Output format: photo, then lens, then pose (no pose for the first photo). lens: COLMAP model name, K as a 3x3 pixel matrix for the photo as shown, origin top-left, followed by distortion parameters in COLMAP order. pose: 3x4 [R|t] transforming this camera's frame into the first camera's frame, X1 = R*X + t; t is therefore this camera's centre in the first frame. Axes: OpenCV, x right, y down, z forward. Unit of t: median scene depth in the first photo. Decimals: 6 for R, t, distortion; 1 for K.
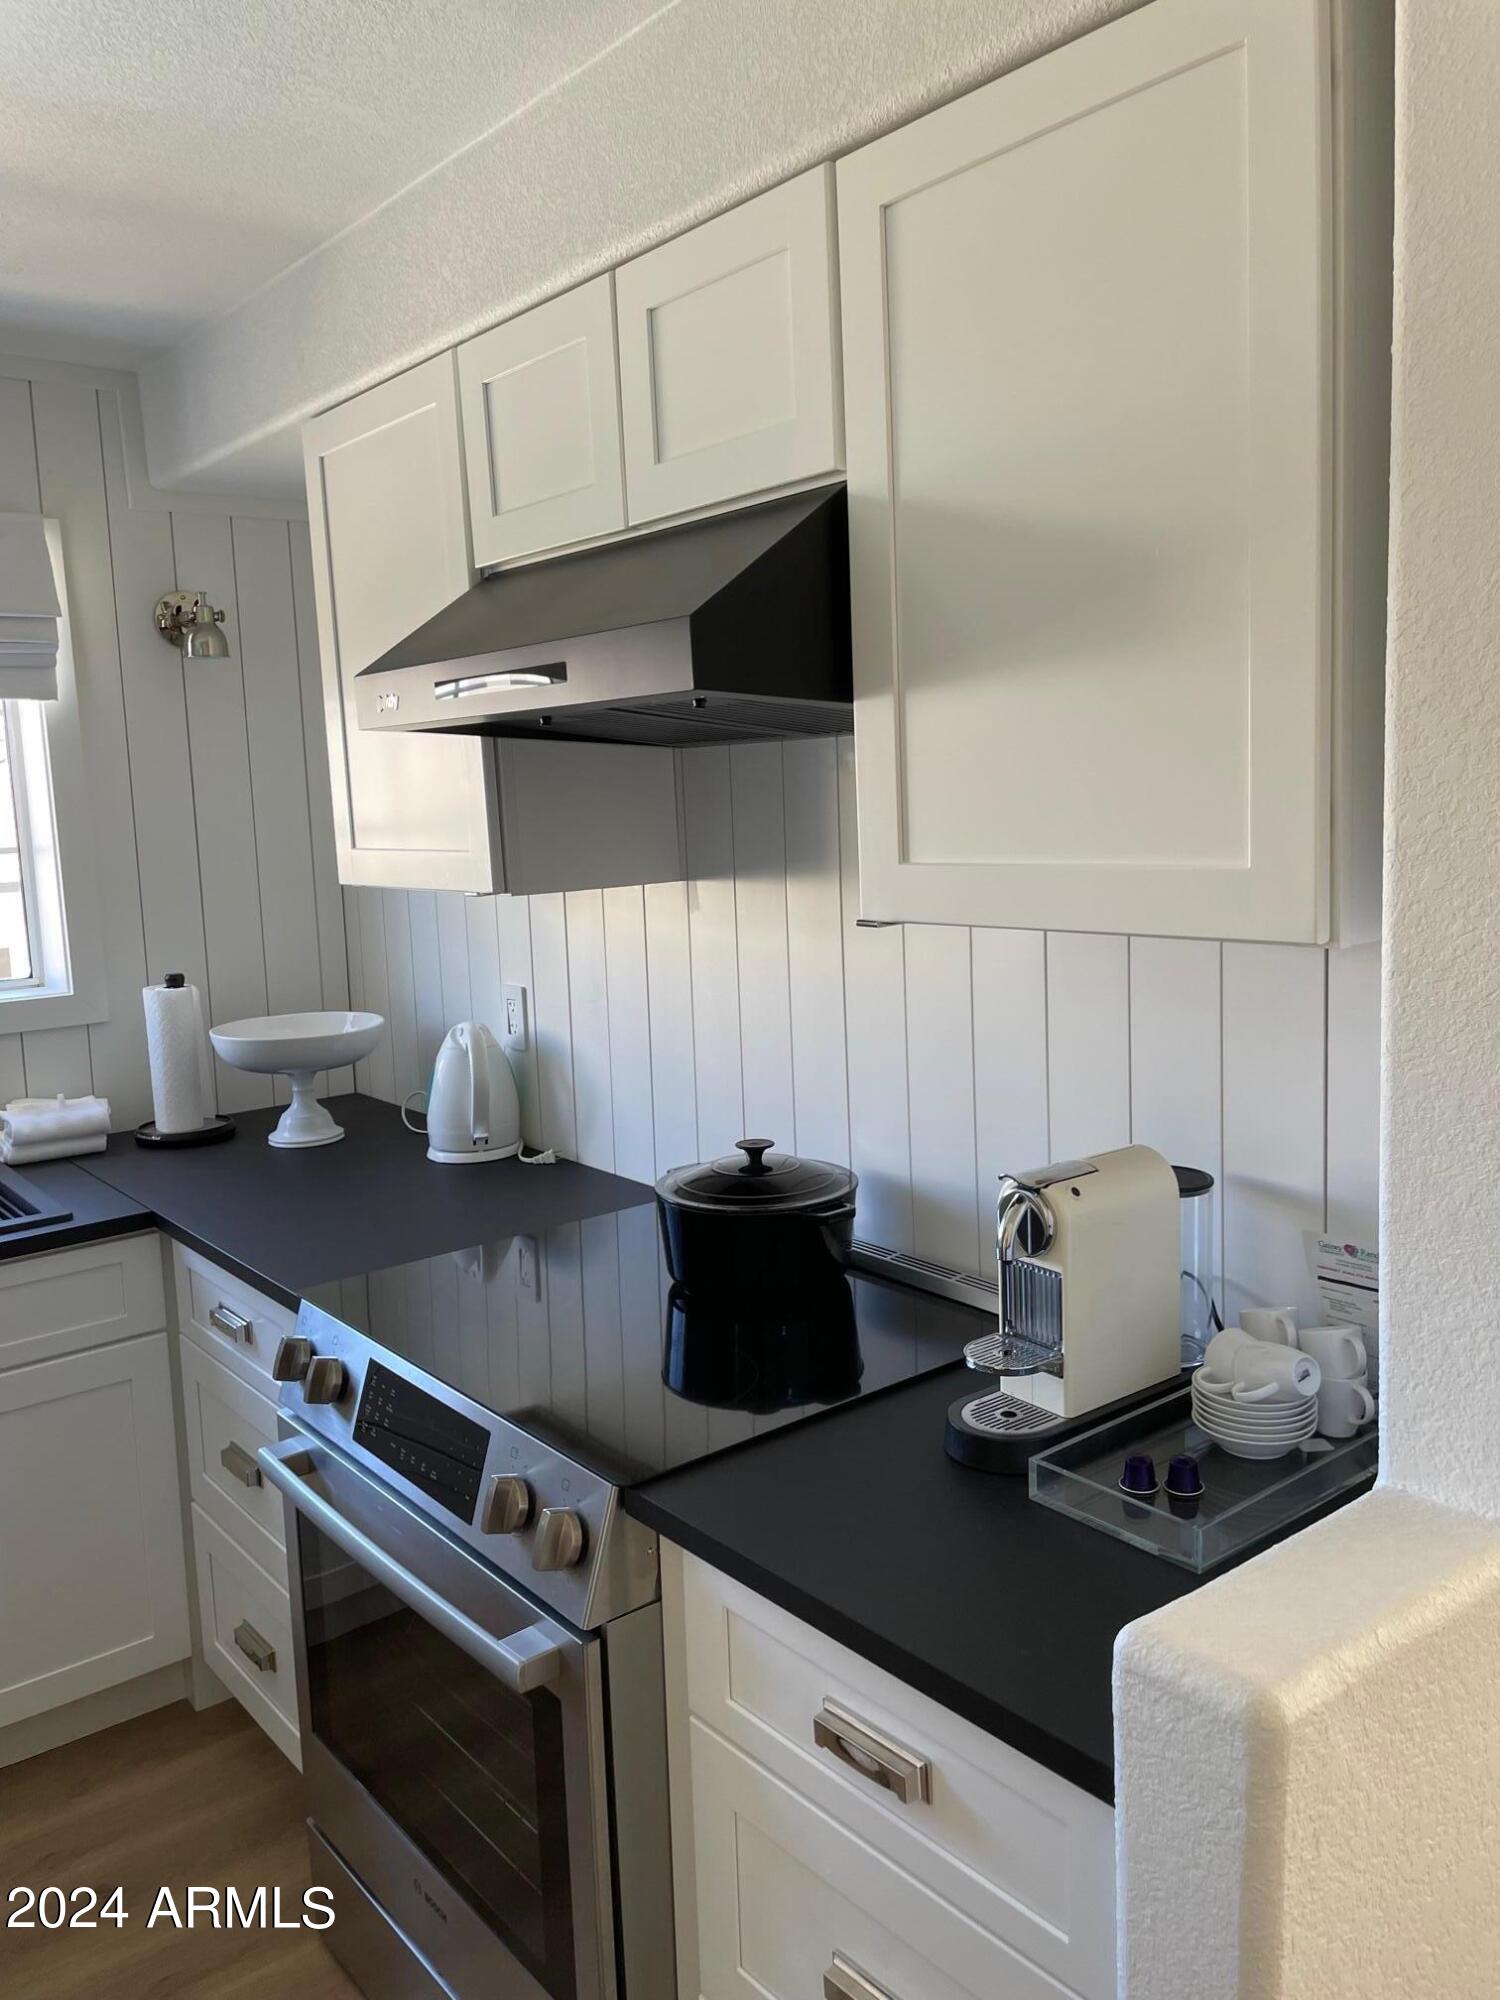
lens RADIAL K [[1504.9, 0, 748.9], [0, 1504.9, 973.3], [0, 0, 1]] dist [0.102870, -0.146096]
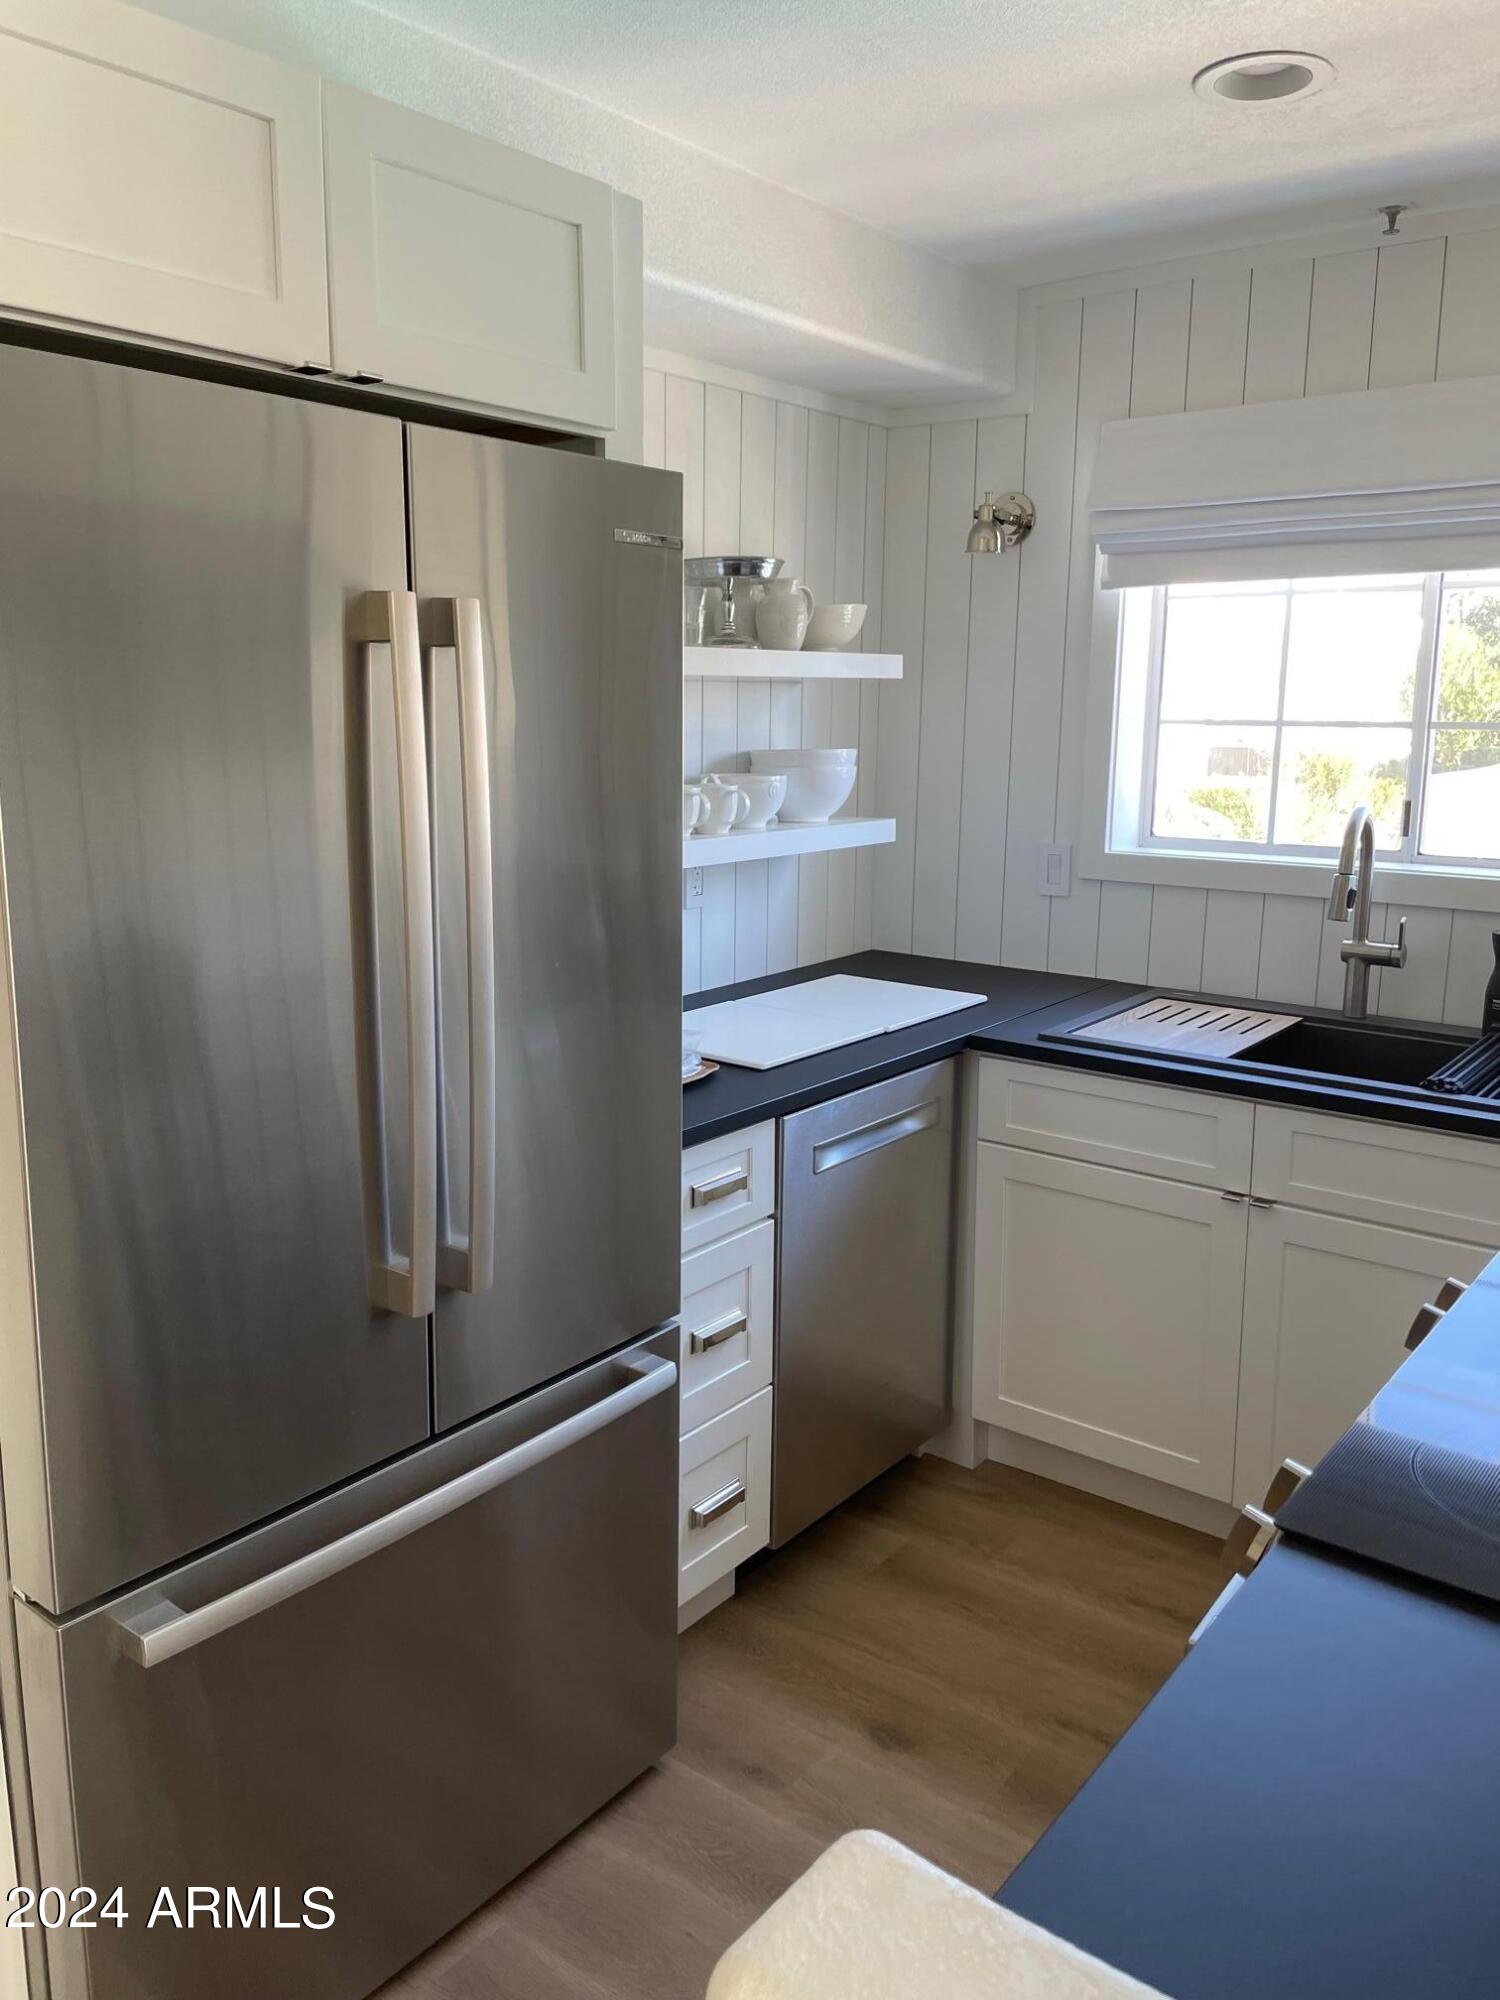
lens RADIAL K [[1504.9, 0, 748.9], [0, 1504.9, 973.3], [0, 0, 1]] dist [0.102870, -0.146096]
pose [[0.224694, 0.215316, -0.950343, 0.310141], [-0.131903, 0.973026, 0.189269, -0.039720], [0.965461, 0.082825, 0.247034, 0.262533]]
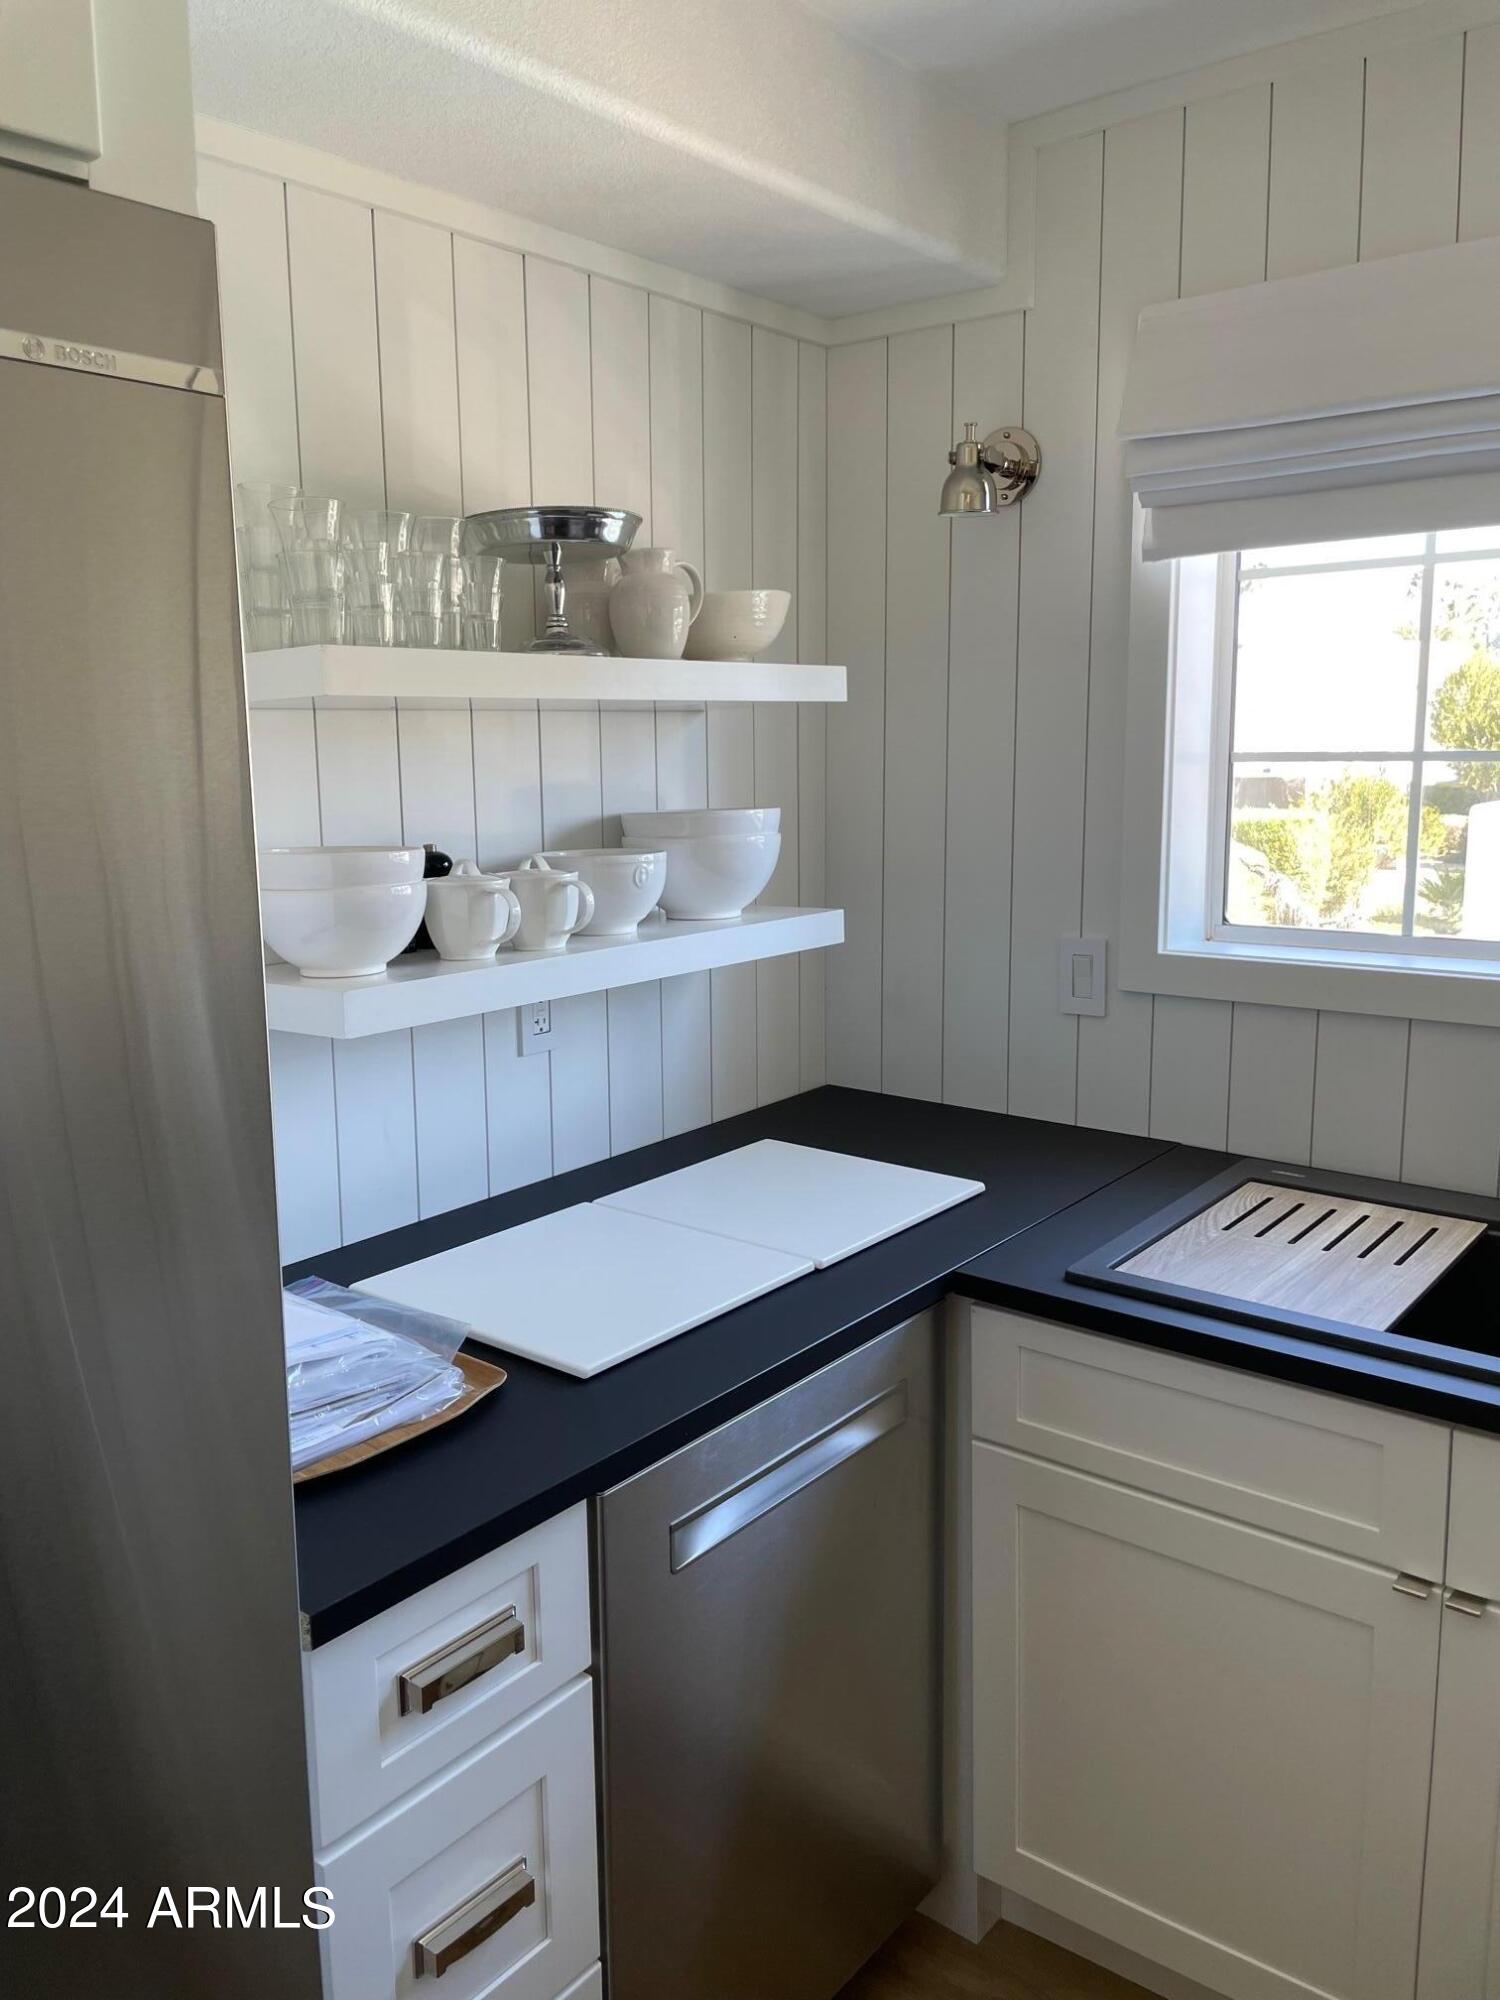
lens RADIAL K [[1505.8, 0, 756.1], [0, 1505.8, 976.5], [0, 0, 1]] dist [0.098803, -0.143074]
pose [[0.216615, 0.188311, -0.957923, -0.075815], [-0.110608, 0.979636, 0.167568, -0.042353], [0.969971, 0.069656, 0.233033, 0.436875]]
